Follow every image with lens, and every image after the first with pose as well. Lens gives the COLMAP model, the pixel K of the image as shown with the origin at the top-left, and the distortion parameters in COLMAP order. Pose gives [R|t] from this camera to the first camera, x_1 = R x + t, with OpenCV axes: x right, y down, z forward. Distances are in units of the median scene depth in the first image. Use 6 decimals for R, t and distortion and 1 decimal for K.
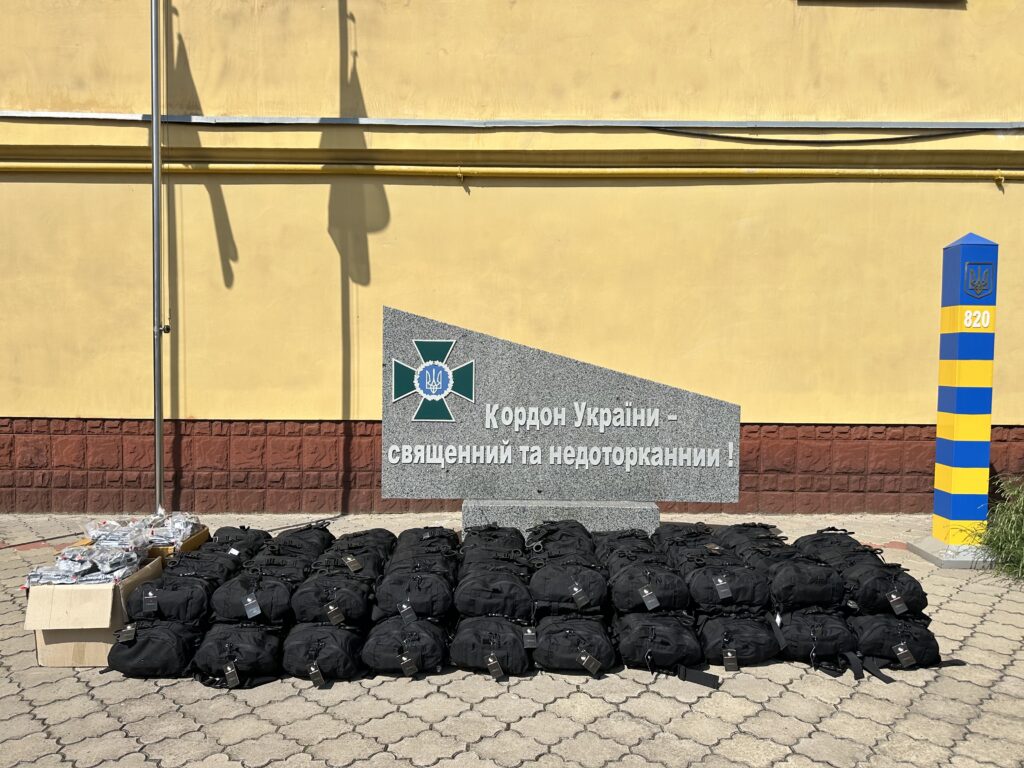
lens RADIAL K [[730.9, 0, 512.0], [0, 730.9, 384.0], [0, 0, 1]] dist [0.096436, -0.153121]
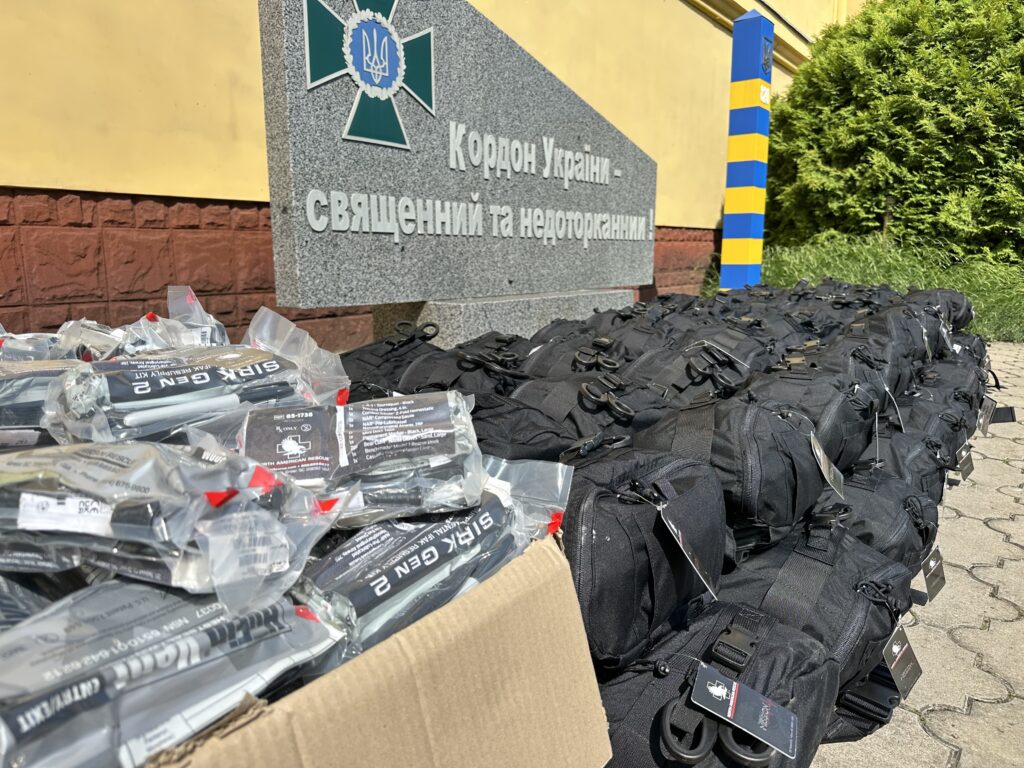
lens RADIAL K [[730.9, 0, 512.0], [0, 730.9, 384.0], [0, 0, 1]] dist [0.096436, -0.153121]
pose [[0.613677, -0.148747, 0.775419, -0.461355], [0.055683, 0.987802, 0.145420, 0.142936], [-0.787592, -0.046064, 0.614473, 0.614958]]
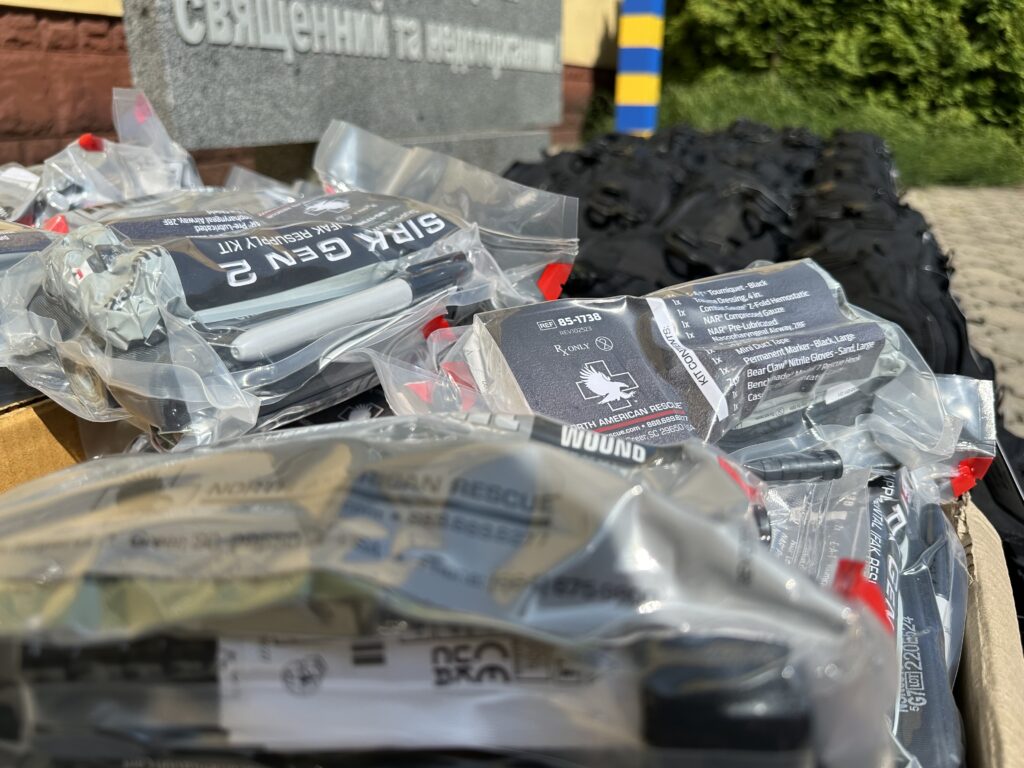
lens RADIAL K [[751.3, 0, 512.0], [0, 751.3, 384.0], [0, 0, 1]] dist [0.029203, -0.082088]
pose [[0.434901, -0.324872, 0.839833, -0.445756], [0.049538, 0.939871, 0.337917, 0.147560], [-0.899114, -0.105357, 0.424845, 0.698570]]
